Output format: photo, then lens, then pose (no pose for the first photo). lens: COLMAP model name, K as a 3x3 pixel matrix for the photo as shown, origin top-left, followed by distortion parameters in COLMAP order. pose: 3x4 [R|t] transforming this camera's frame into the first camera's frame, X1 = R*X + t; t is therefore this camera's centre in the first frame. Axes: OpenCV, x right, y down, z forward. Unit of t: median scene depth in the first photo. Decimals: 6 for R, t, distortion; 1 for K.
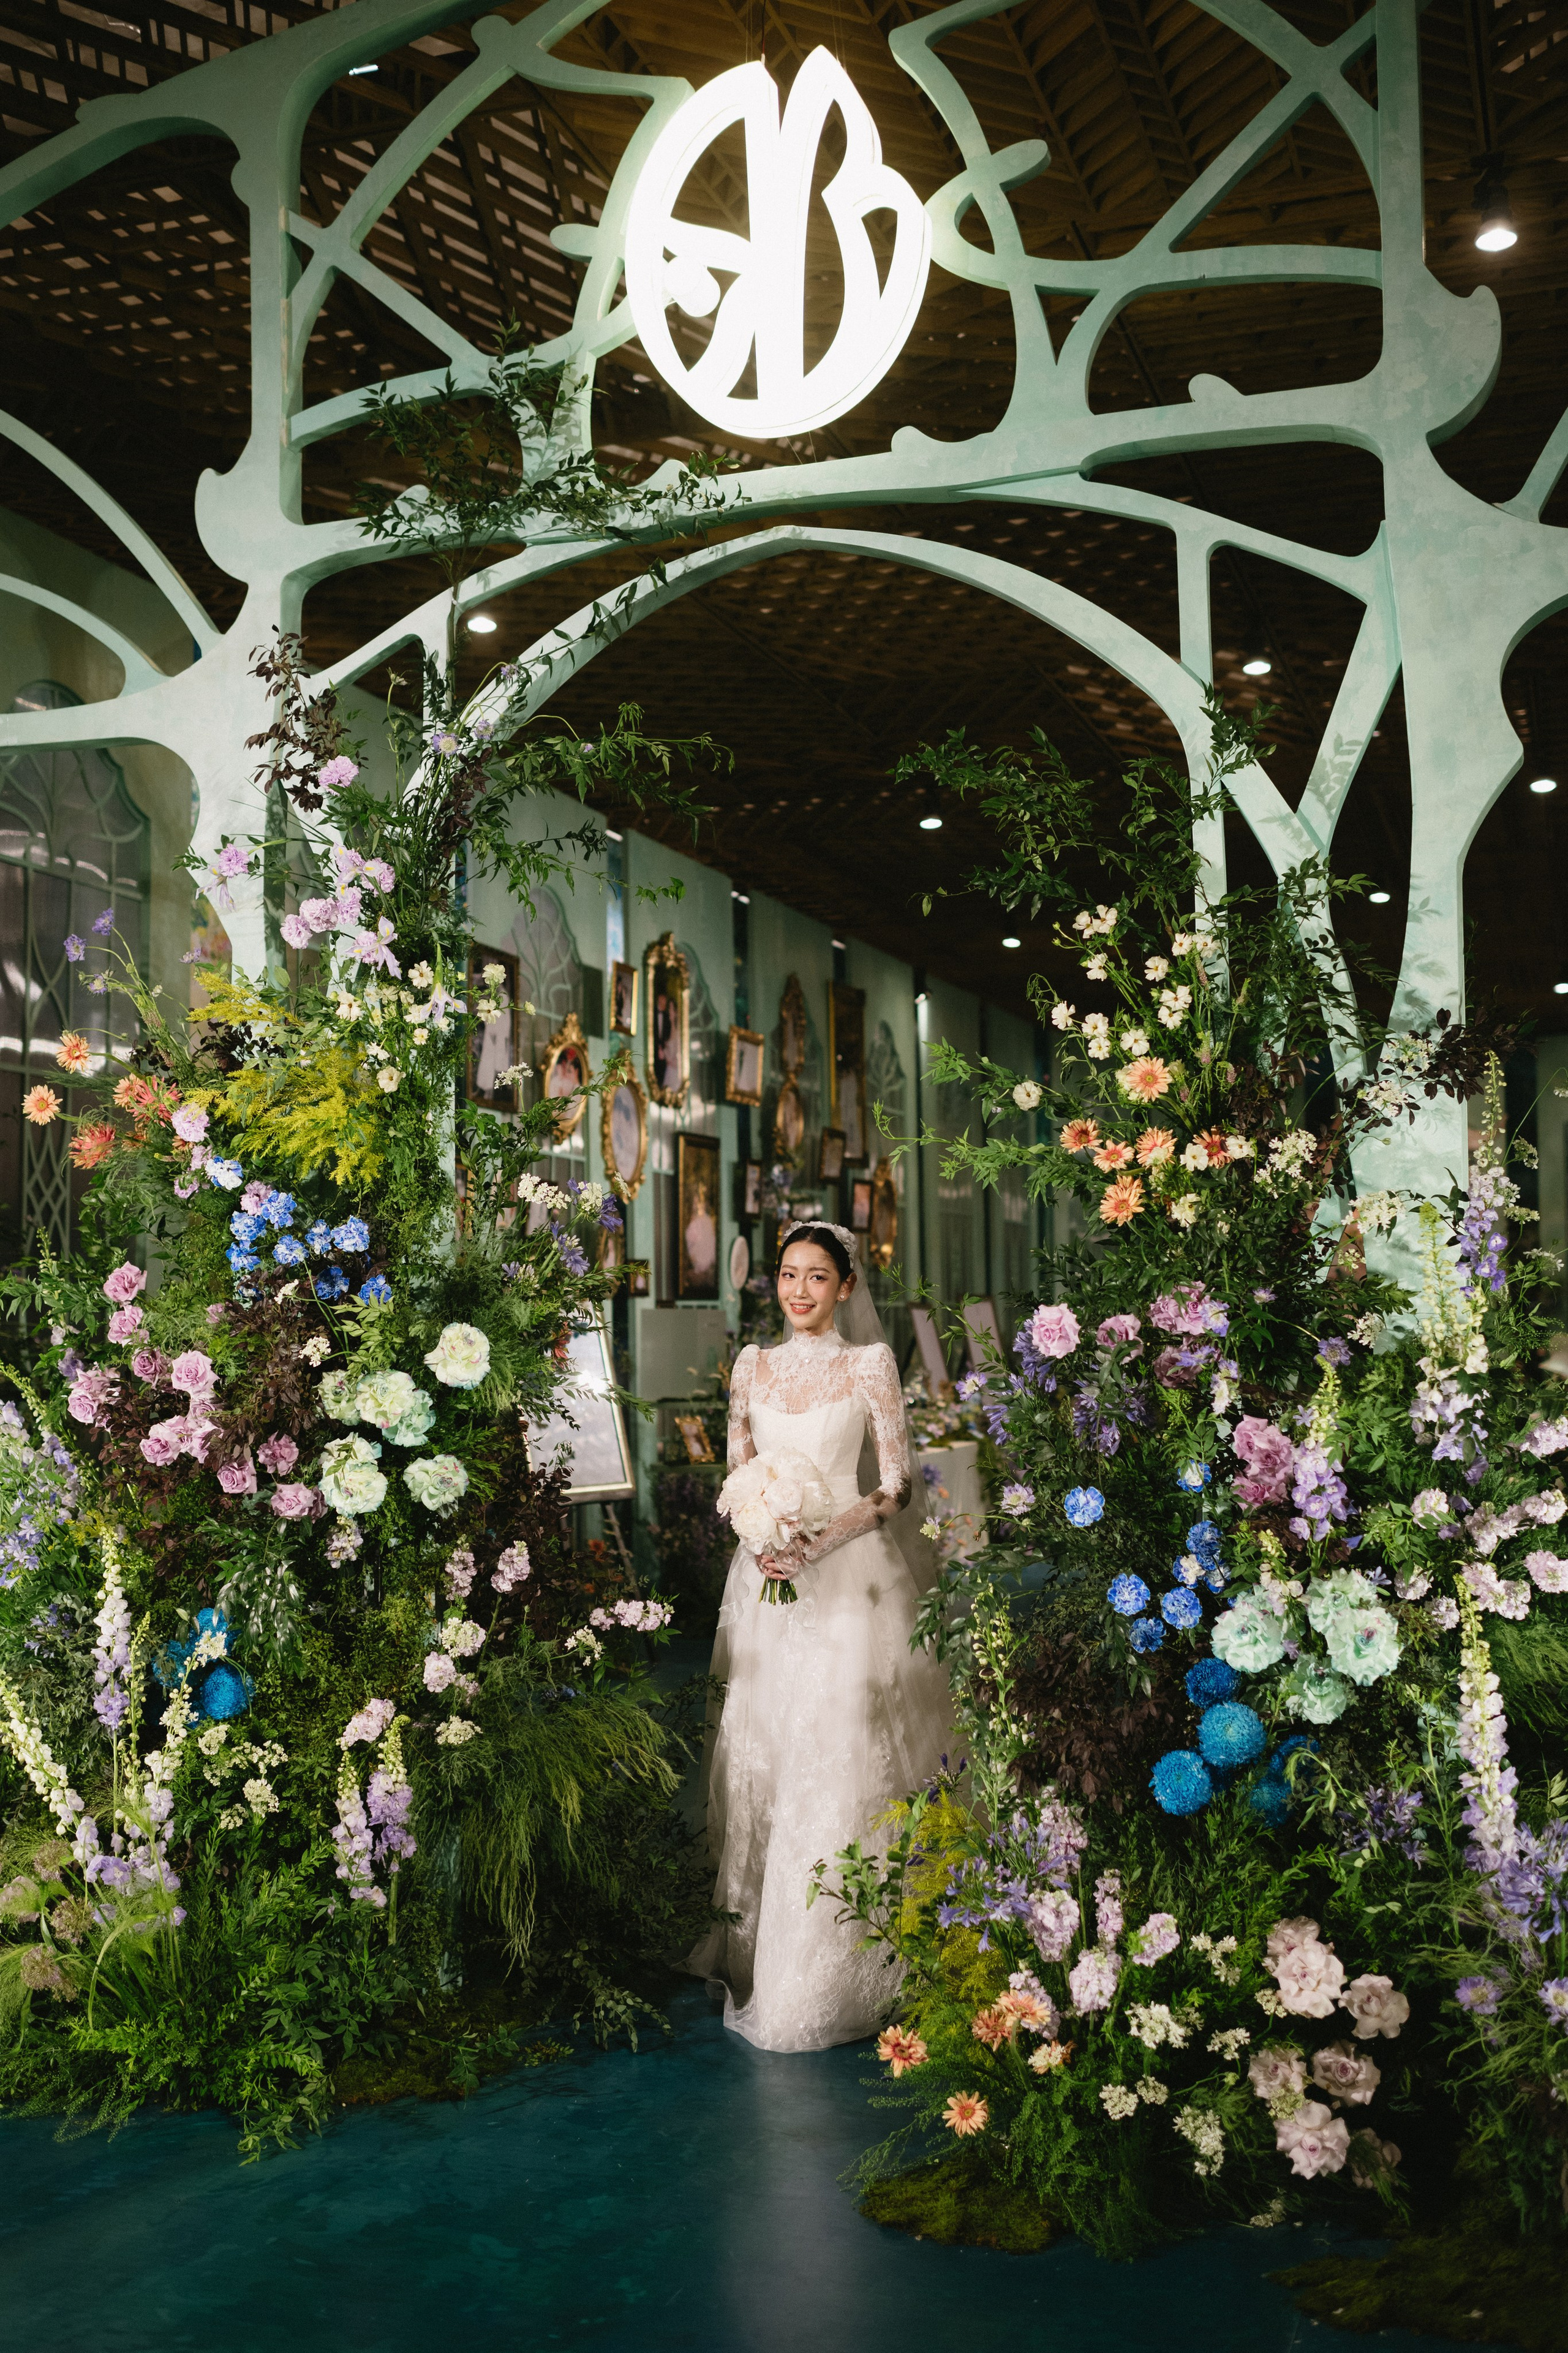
lens RADIAL K [[2299.0, 0, 784.0], [0, 2299.0, 1124.8], [0, 0, 1]] dist [0.006476, -0.010146]
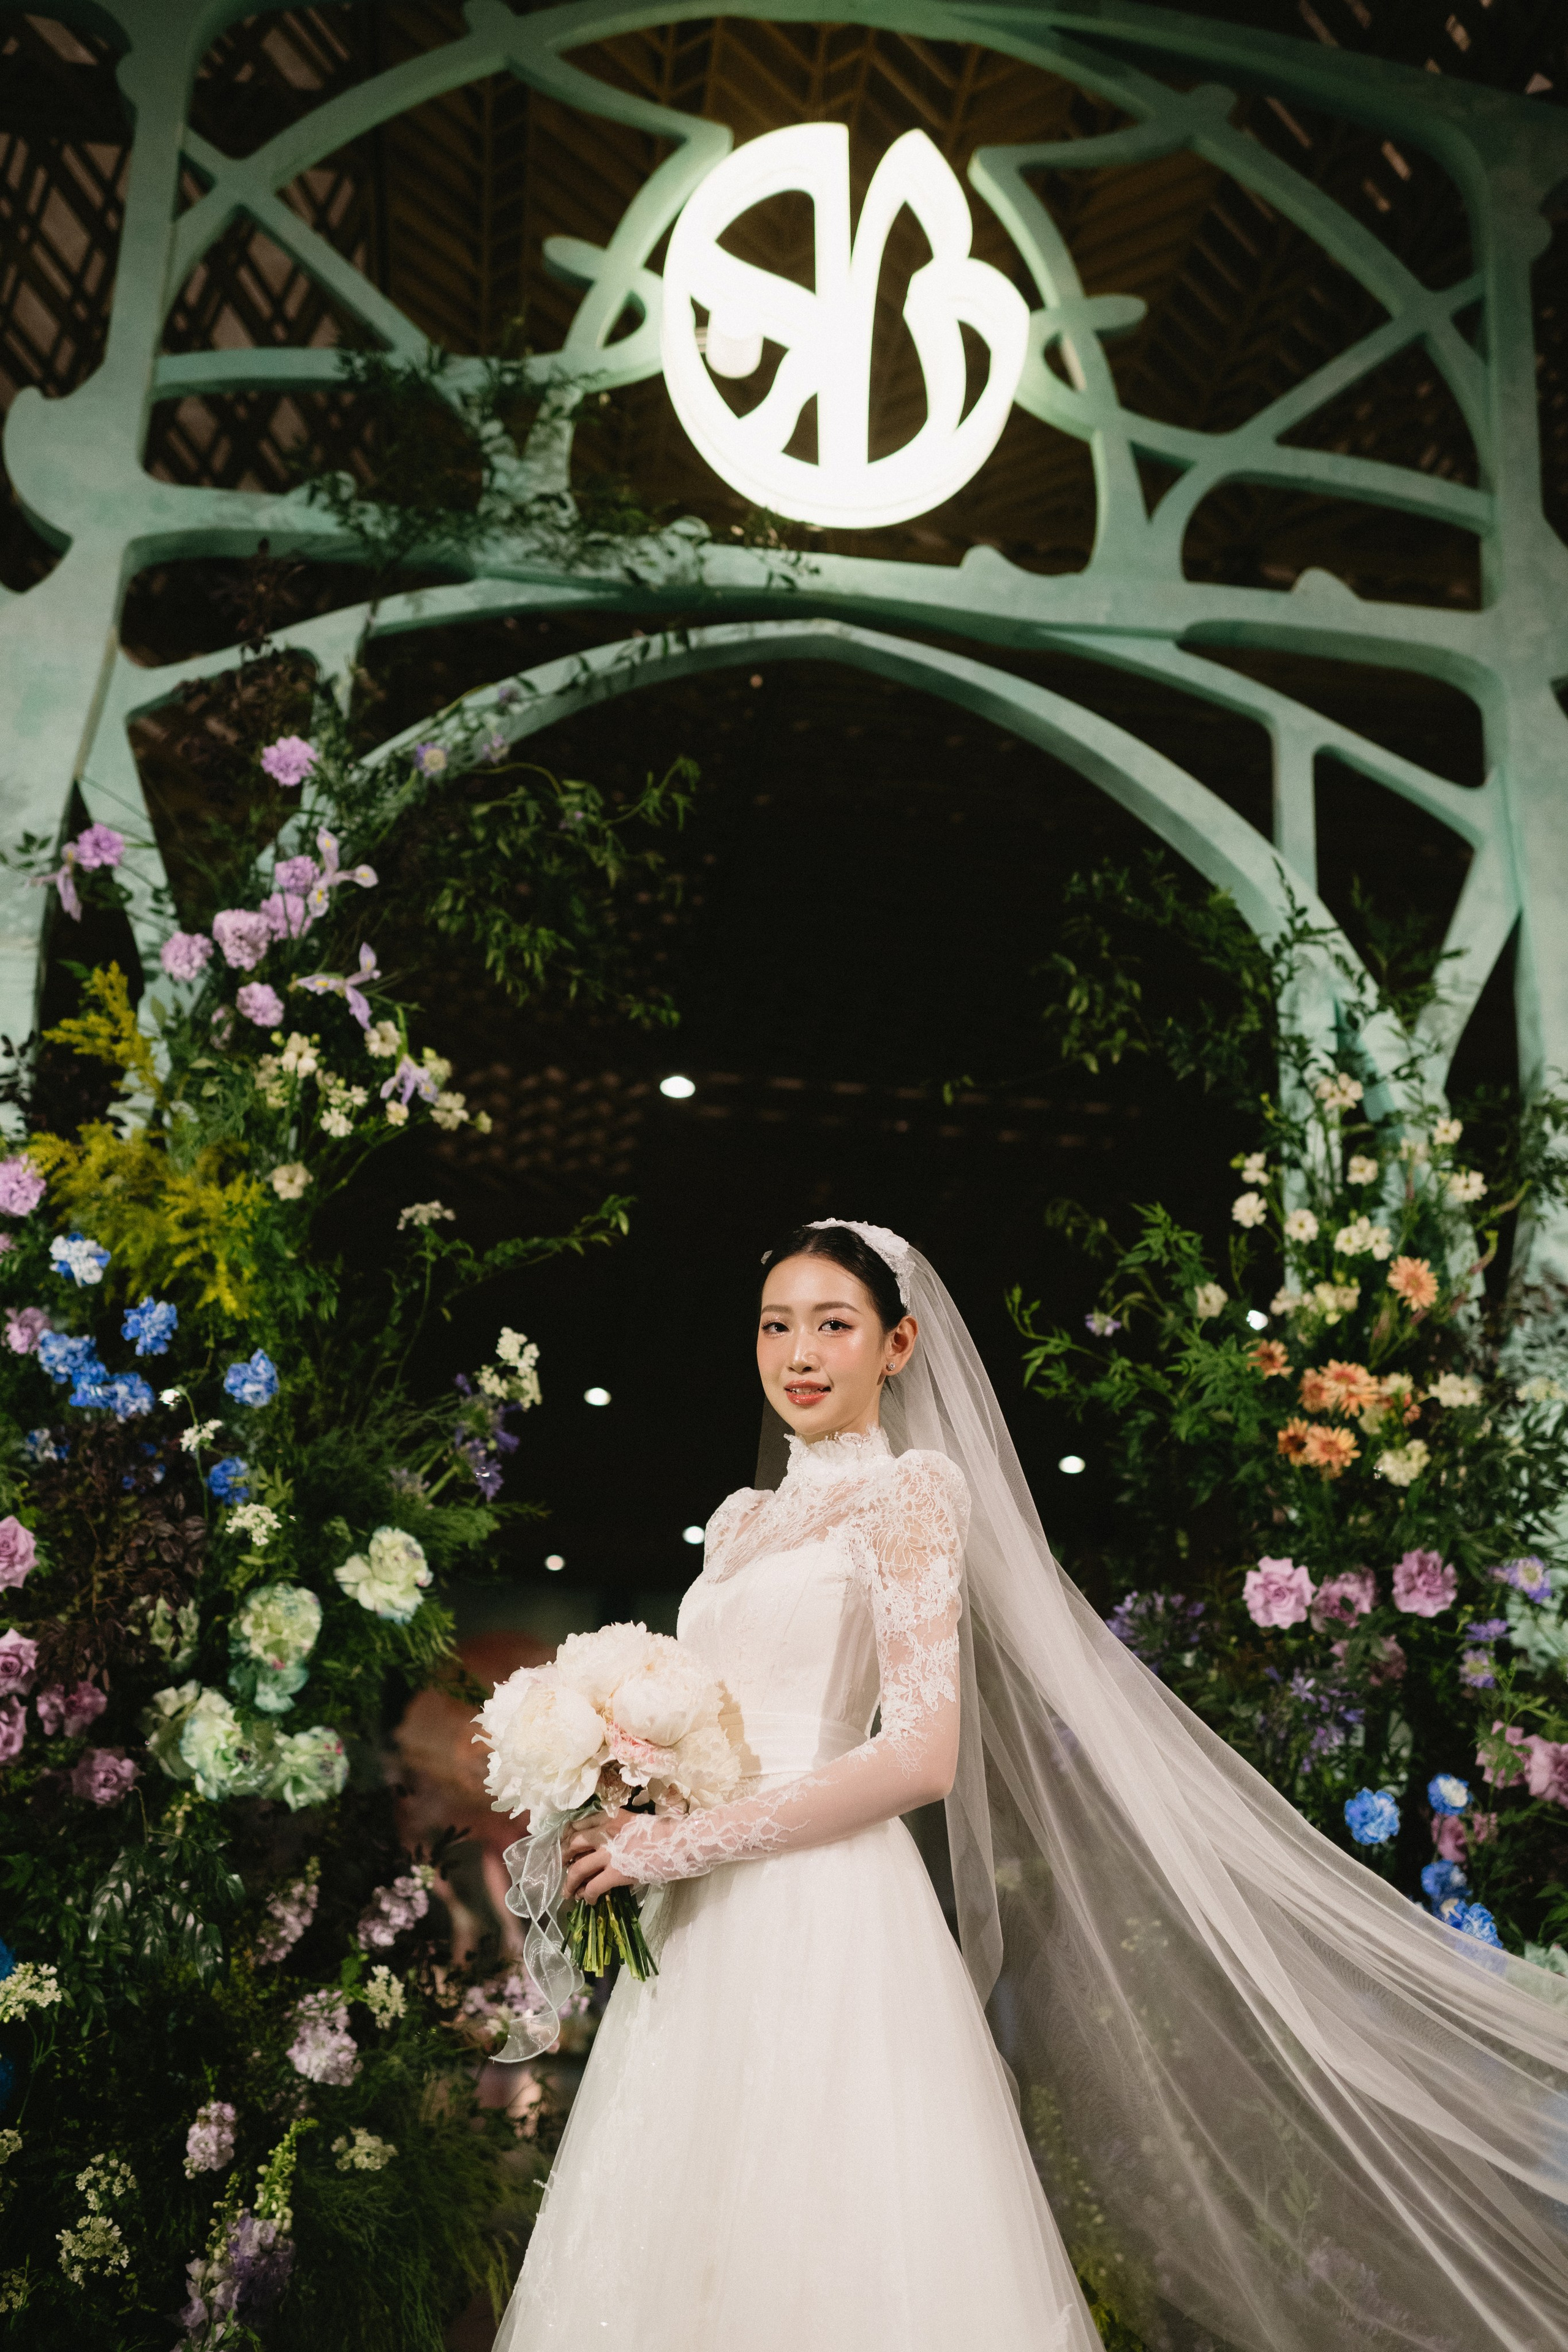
lens RADIAL K [[2358.5, 0, 672.2], [0, 2358.5, 1168.3], [0, 0, 1]] dist [-0.002864, -0.009214]
pose [[0.905118, 0.179158, 0.385570, -0.353361], [-0.088723, 0.966506, -0.240819, 0.143407], [-0.415800, 0.183760, 0.890698, 0.314040]]
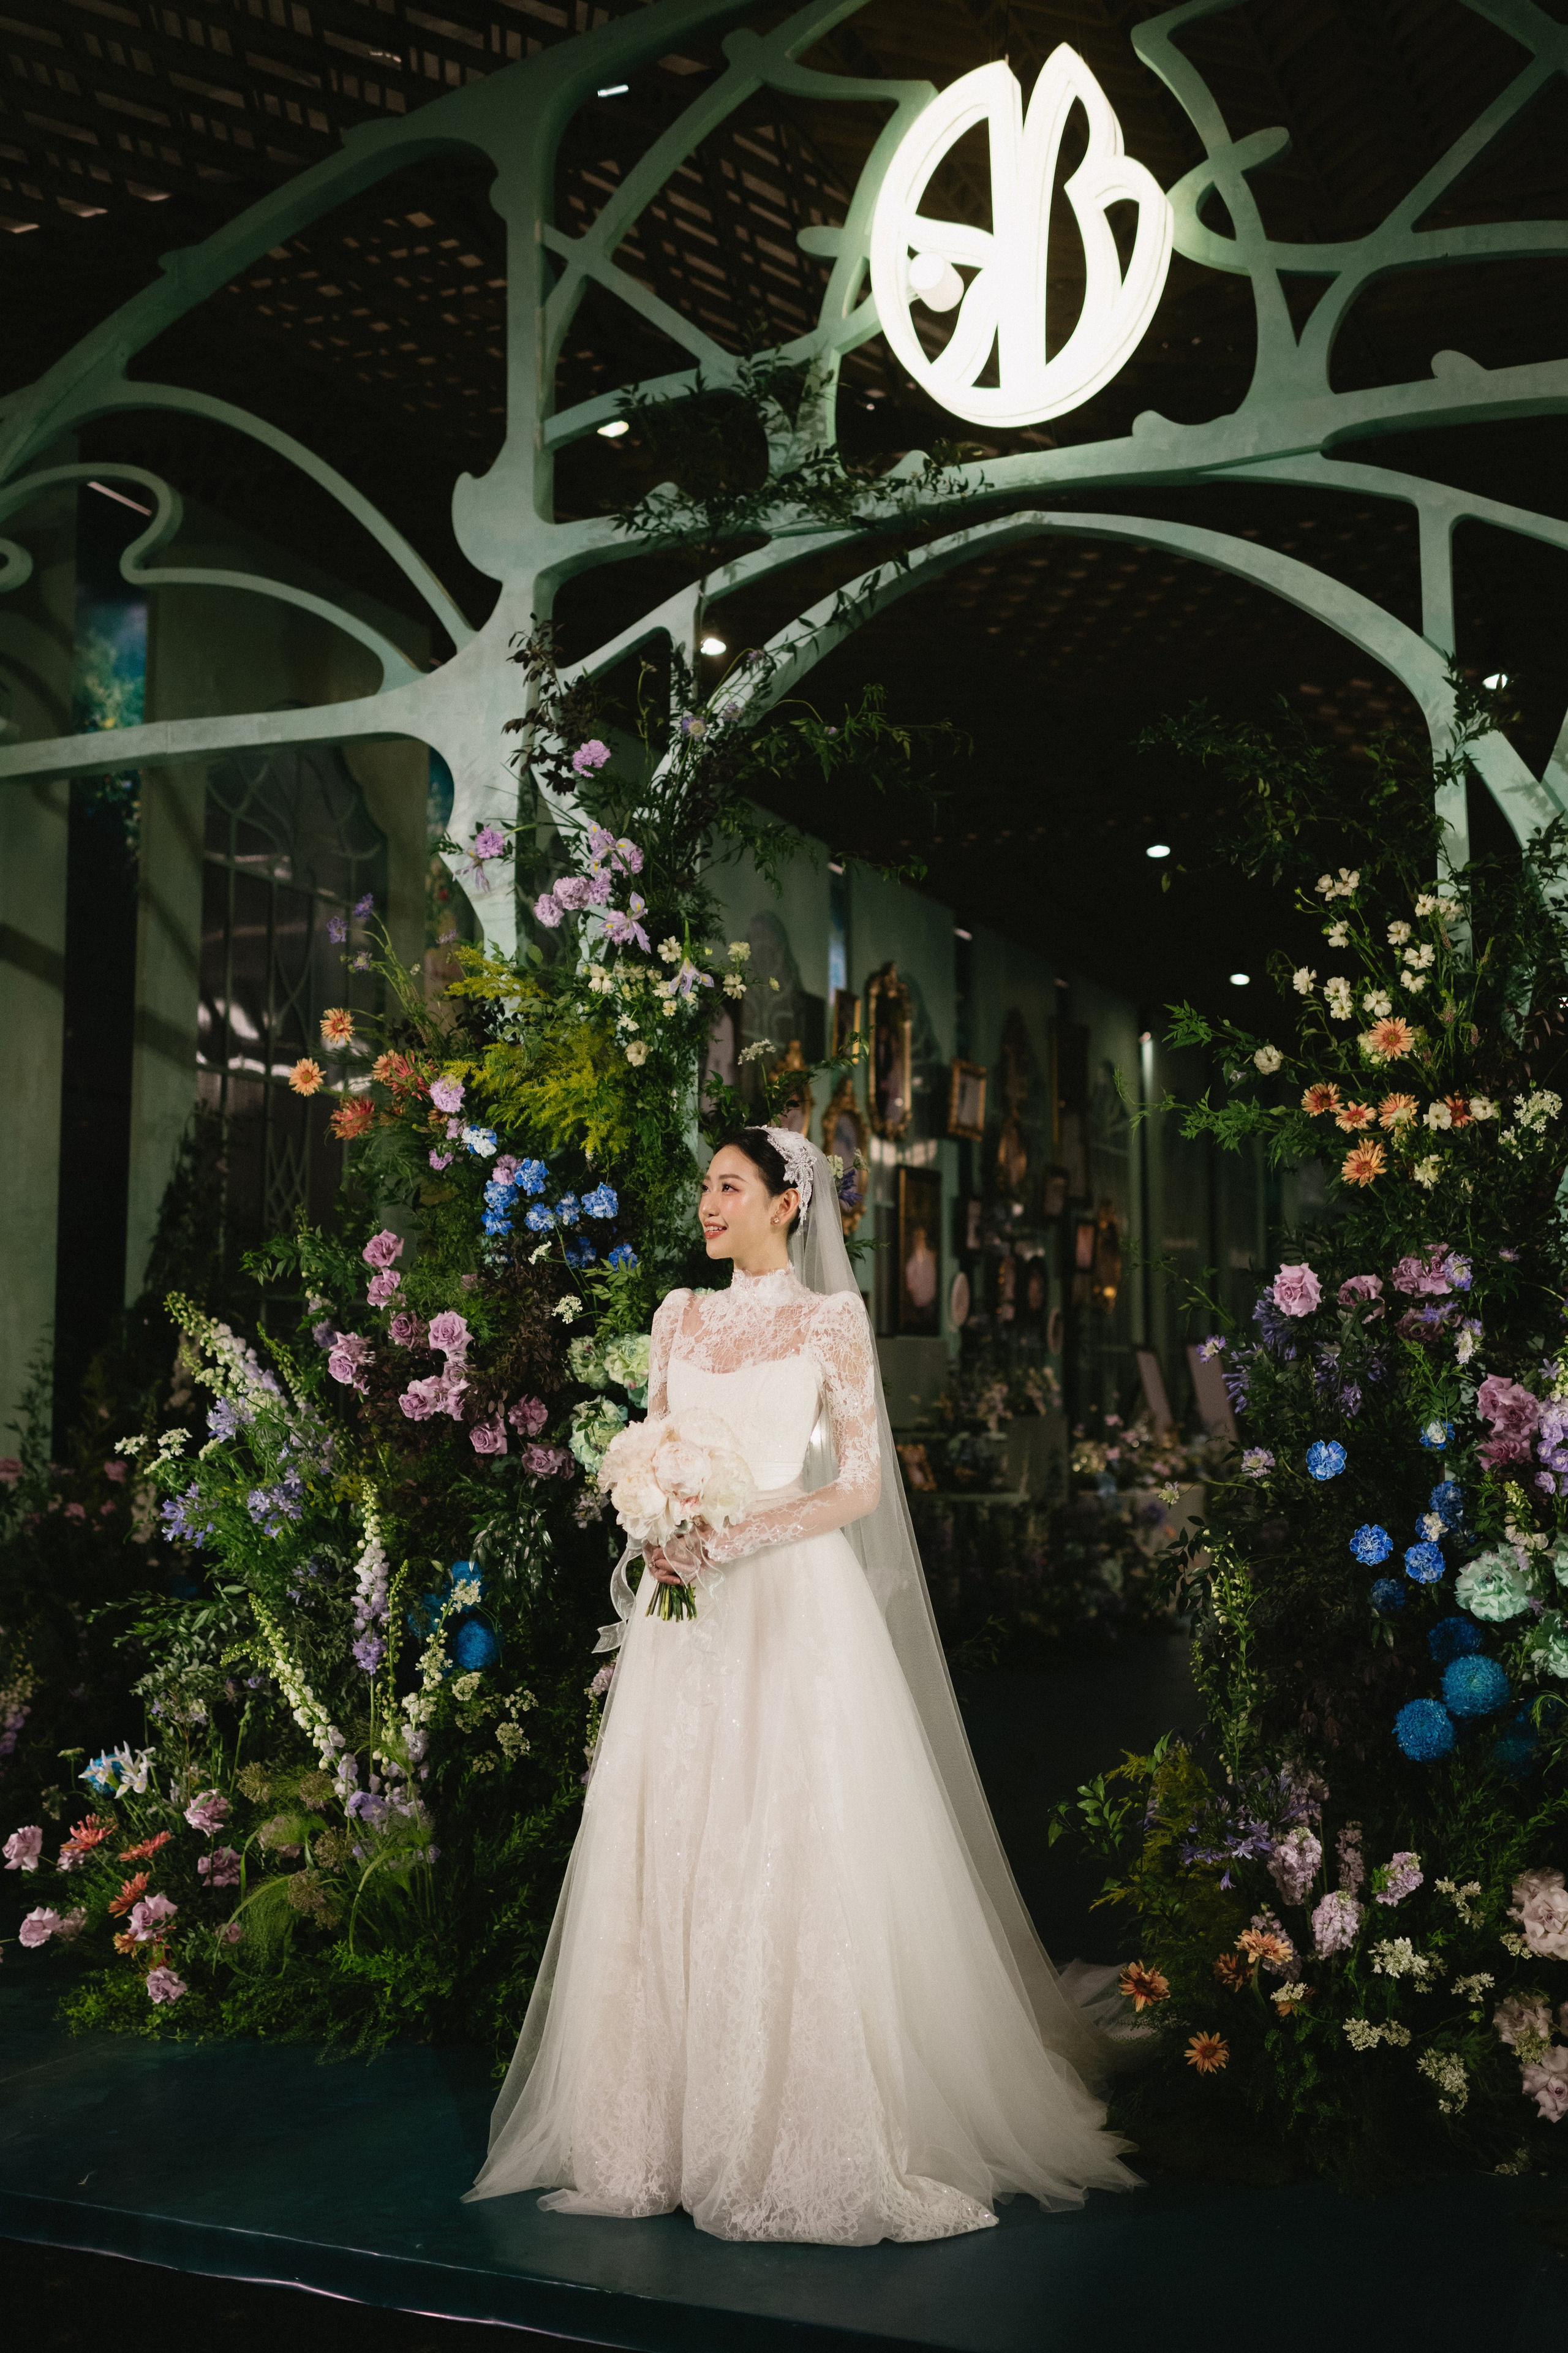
lens RADIAL K [[2368.7, 0, 795.3], [0, 2368.7, 1138.6], [0, 0, 1]] dist [0.006497, -0.010918]
pose [[0.996395, 0.004544, -0.084712, -0.011831], [-0.006510, 0.999715, -0.022953, 0.043241], [0.084583, 0.023422, 0.996141, -0.048703]]
